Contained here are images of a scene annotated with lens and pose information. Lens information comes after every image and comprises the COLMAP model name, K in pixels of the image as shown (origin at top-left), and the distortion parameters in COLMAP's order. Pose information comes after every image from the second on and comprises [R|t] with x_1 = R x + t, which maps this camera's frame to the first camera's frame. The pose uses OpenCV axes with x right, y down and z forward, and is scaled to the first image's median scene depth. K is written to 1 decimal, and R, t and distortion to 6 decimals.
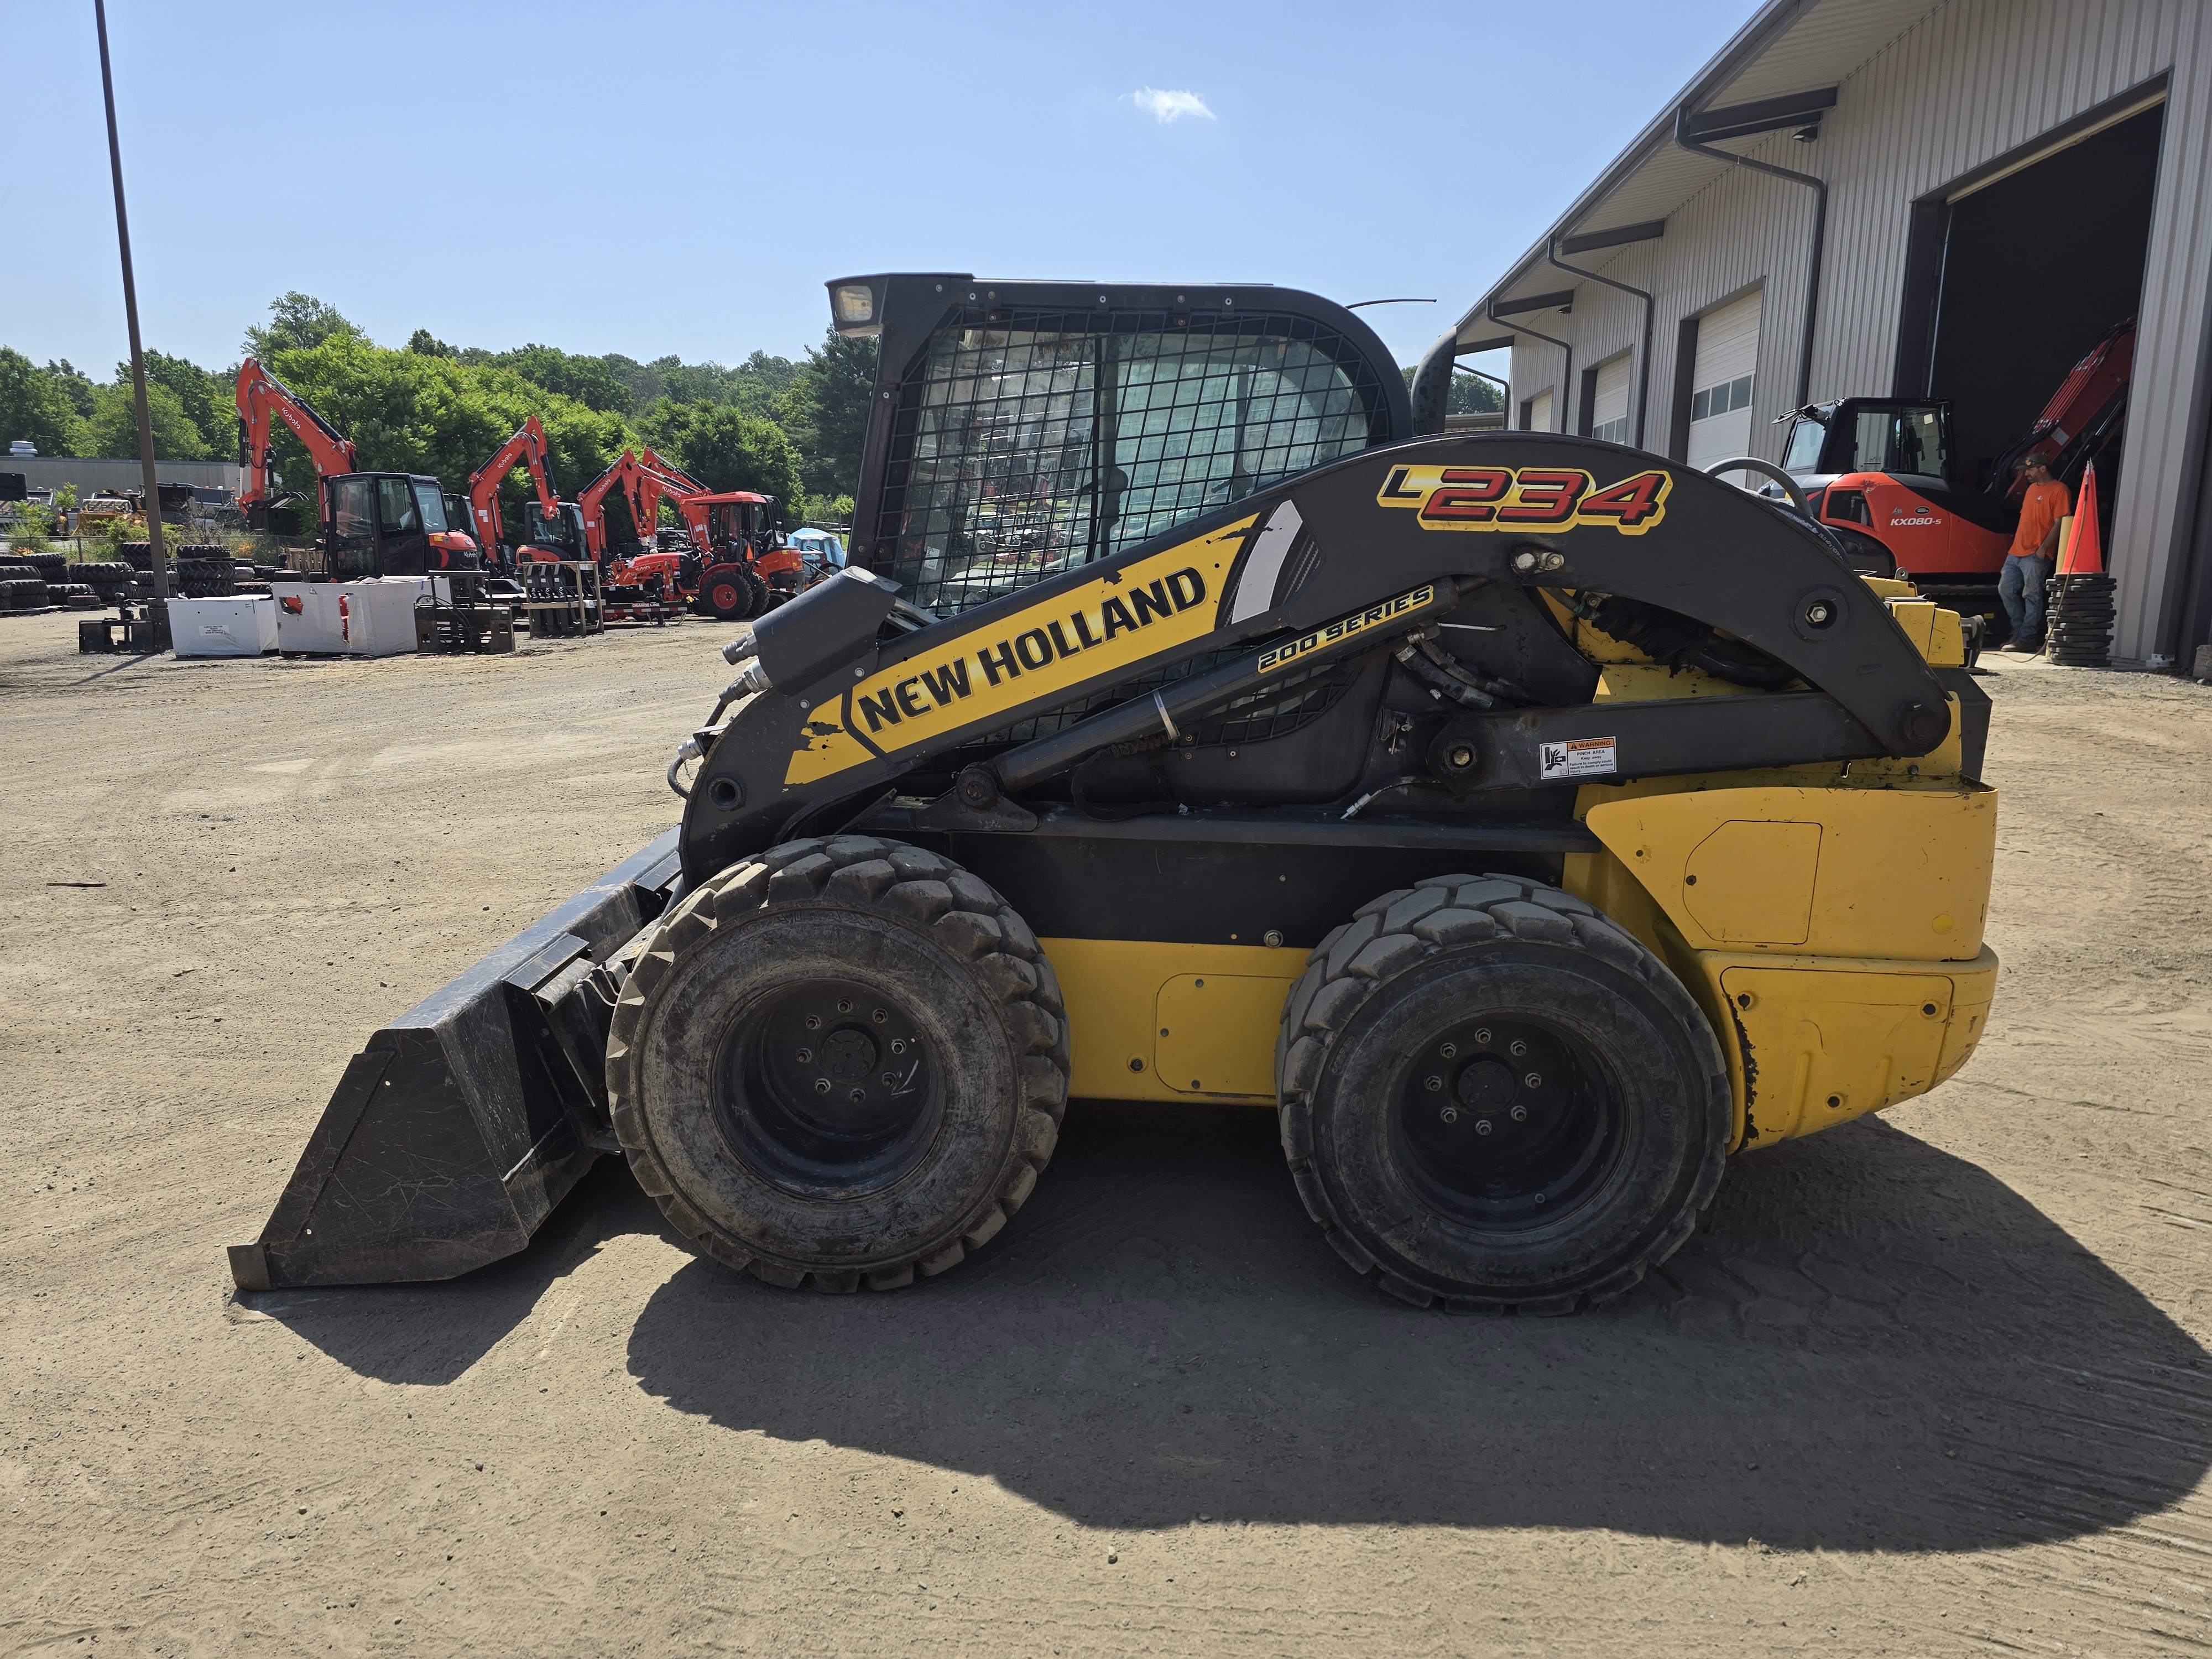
lens RADIAL K [[1416.9, 0, 1106.0], [0, 1416.9, 829.5], [0, 0, 1]] dist [0.073544, -0.122174]
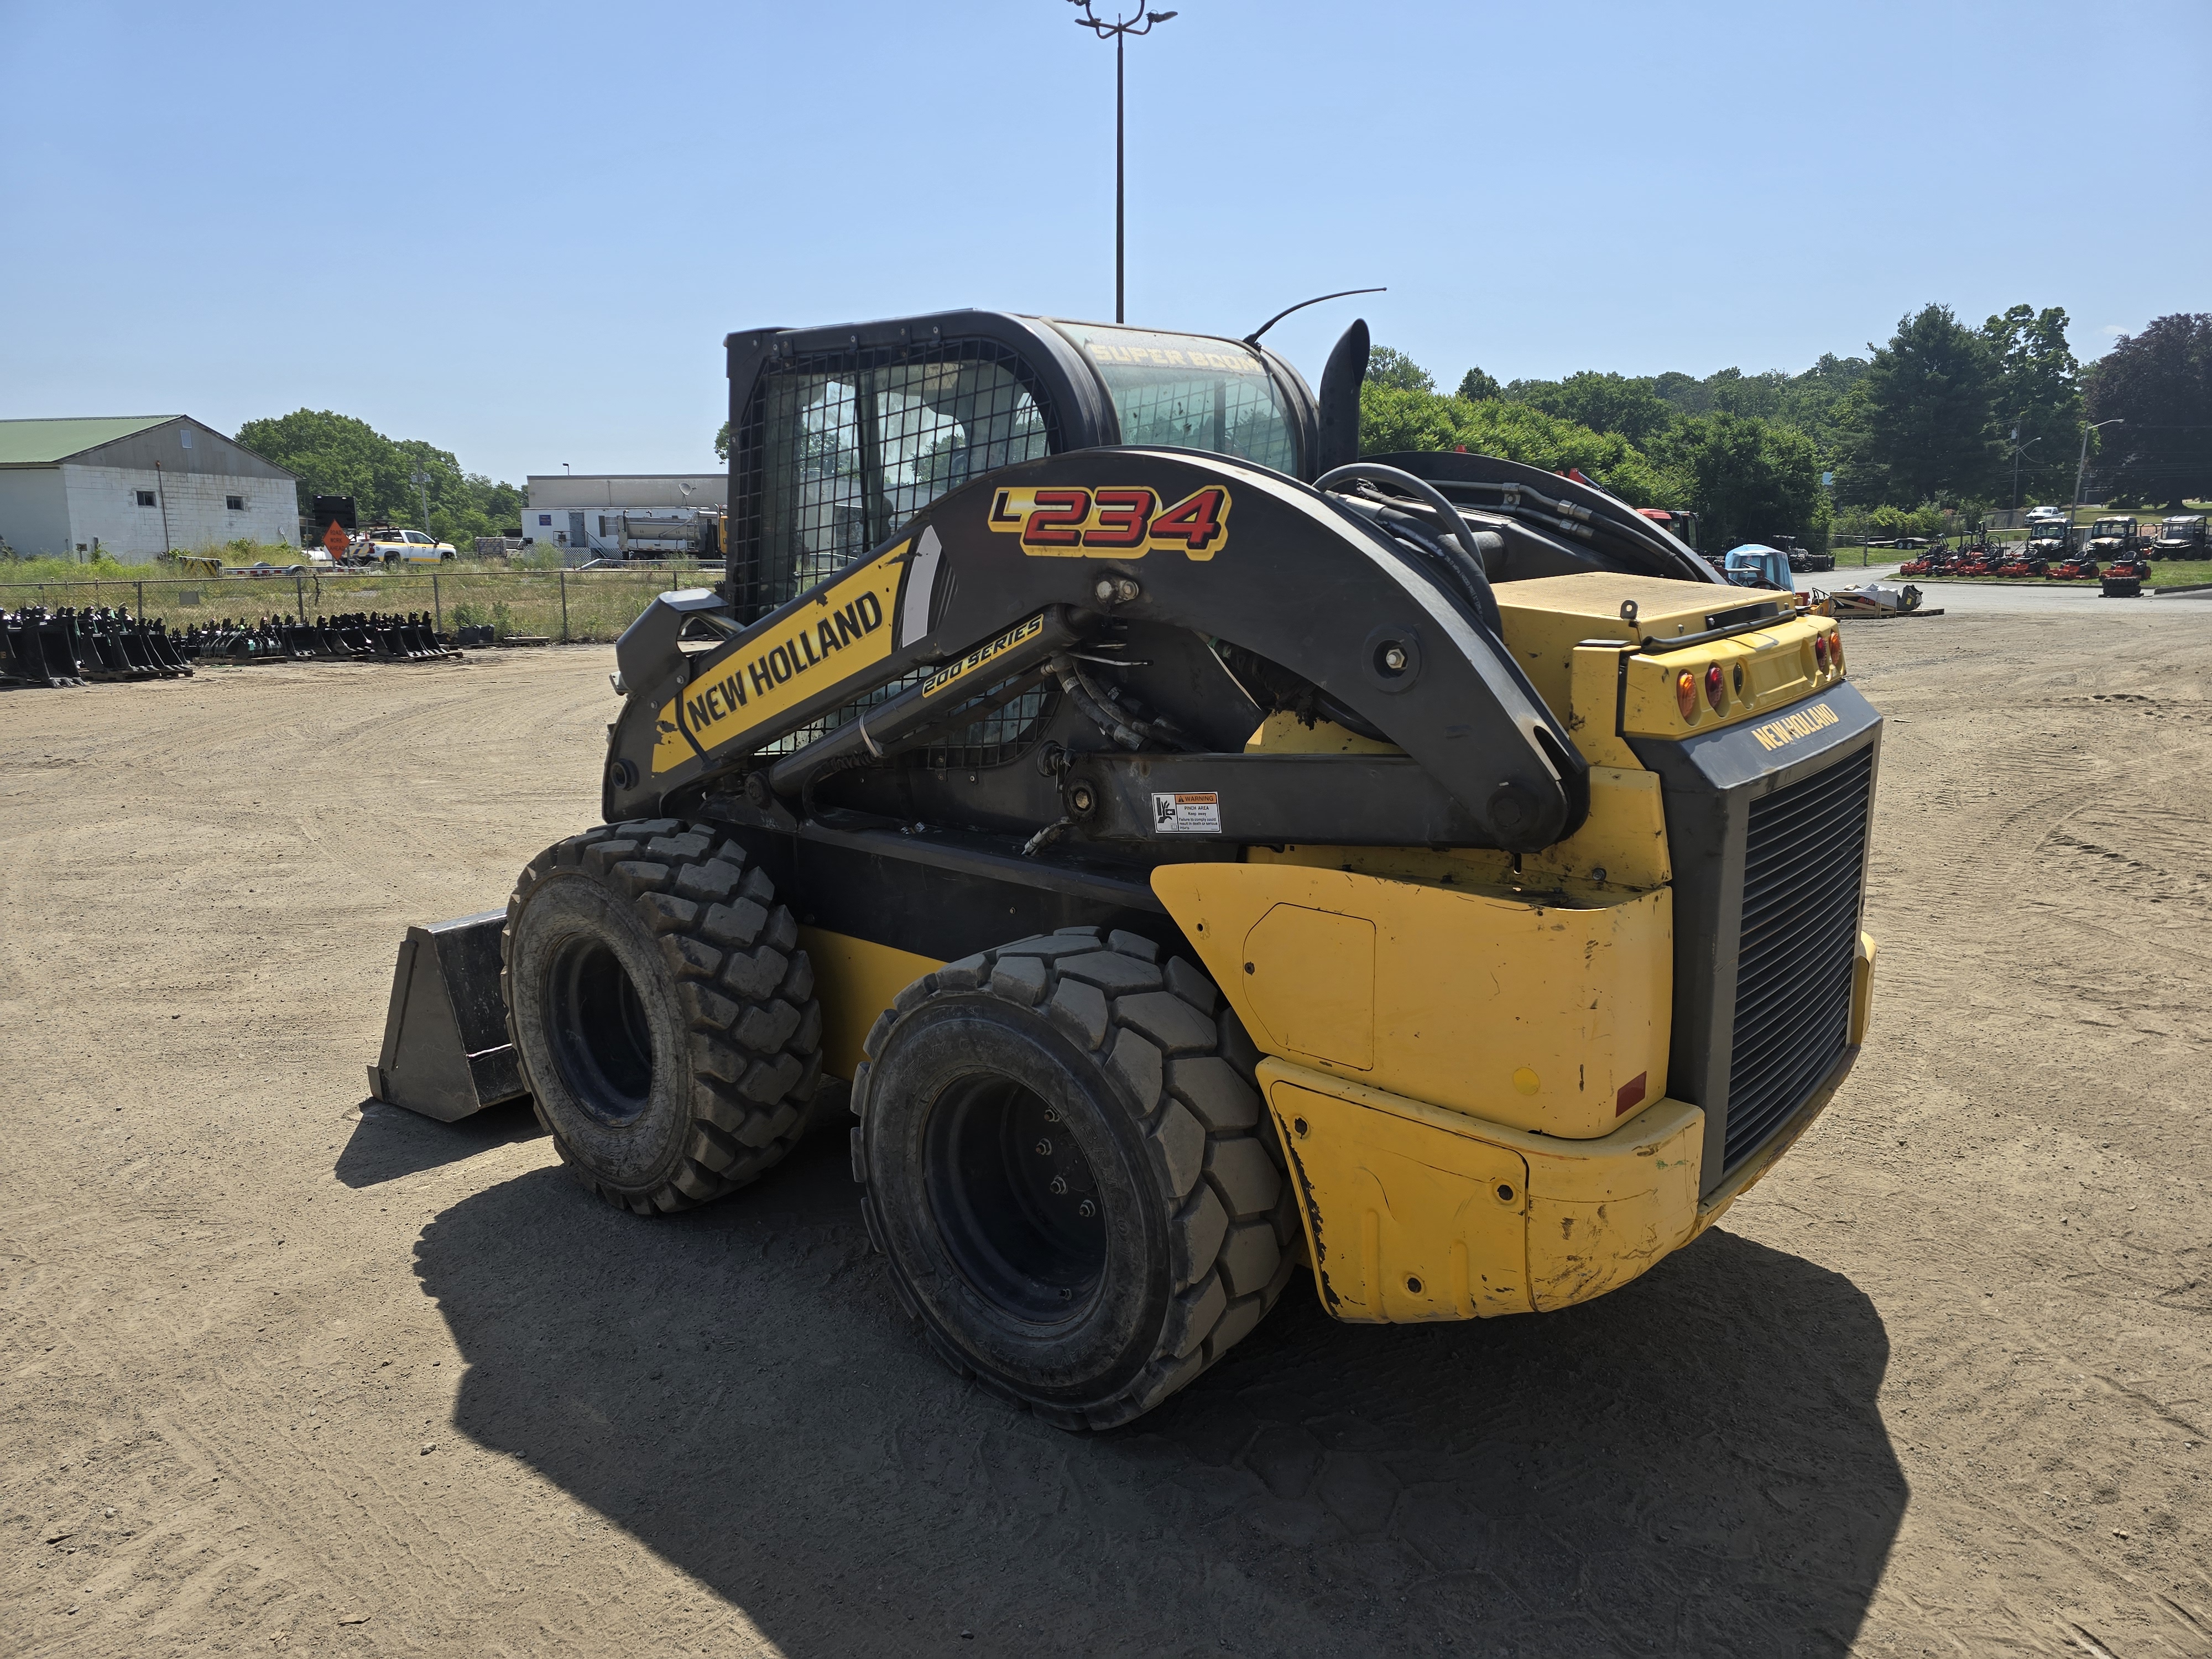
lens RADIAL K [[1488.6, 0, 1131.4], [0, 1488.6, 811.4], [0, 0, 1]] dist [0.068120, -0.066384]
pose [[0.800392, 0.094529, -0.591977, 0.861226], [-0.110370, 0.993845, 0.009472, -0.056917], [0.589229, 0.057755, 0.805899, 0.246882]]
